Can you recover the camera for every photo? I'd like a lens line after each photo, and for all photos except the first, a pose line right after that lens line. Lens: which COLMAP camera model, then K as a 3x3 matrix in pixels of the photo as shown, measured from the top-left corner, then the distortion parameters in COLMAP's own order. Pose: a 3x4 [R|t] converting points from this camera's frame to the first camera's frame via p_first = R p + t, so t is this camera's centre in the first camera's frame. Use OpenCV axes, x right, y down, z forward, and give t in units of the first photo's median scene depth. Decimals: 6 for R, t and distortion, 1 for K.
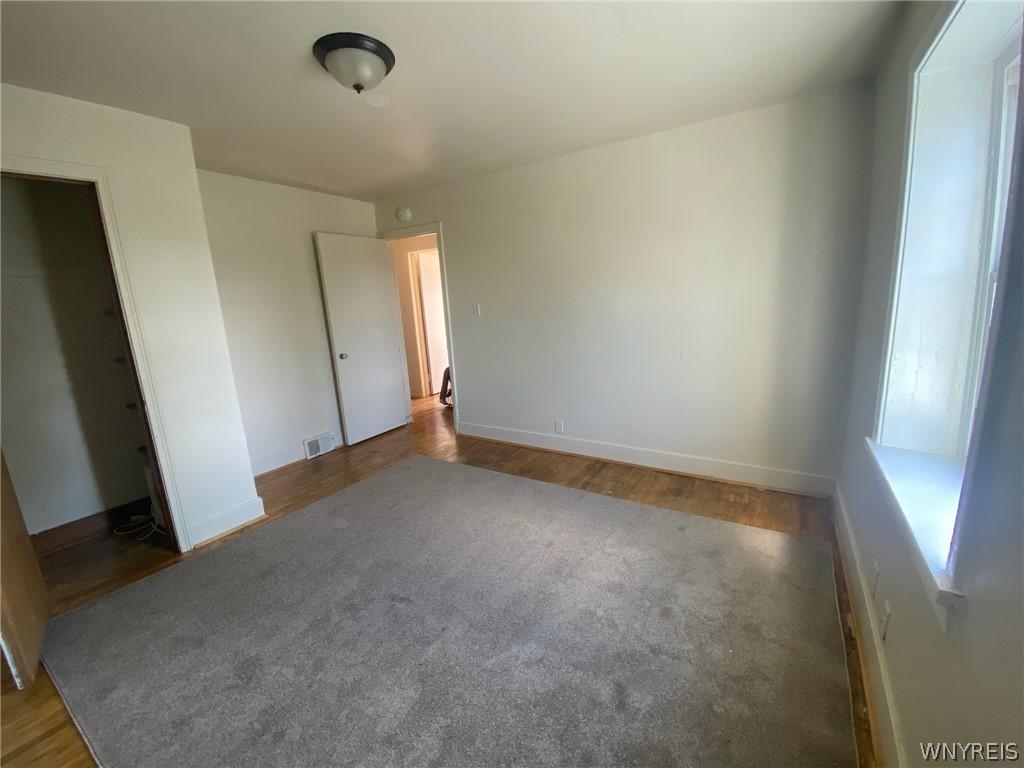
lens RADIAL K [[418.4, 0, 512.0], [0, 418.4, 384.0], [0, 0, 1]] dist [0.025225, -0.020869]
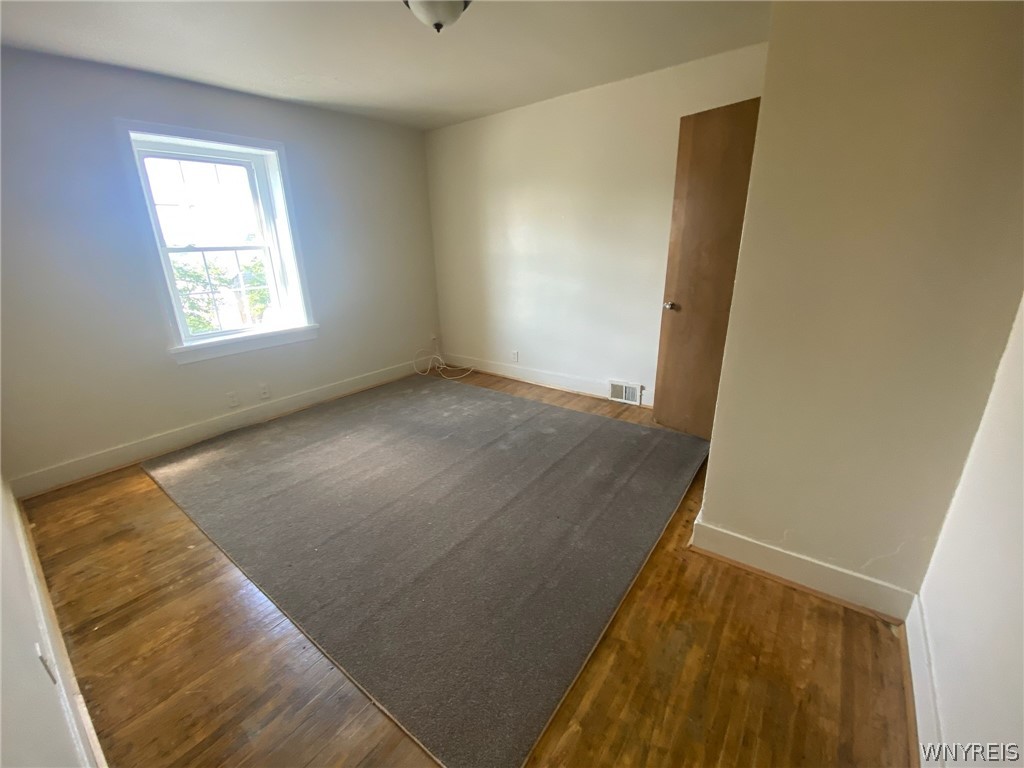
lens RADIAL K [[418.4, 0, 512.0], [0, 418.4, 384.0], [0, 0, 1]] dist [0.025225, -0.020869]
pose [[-0.993681, 0.054393, 0.098177, -0.381754], [0.097095, 0.855378, 0.508824, -0.278797], [-0.056302, 0.515141, -0.855254, 1.457473]]
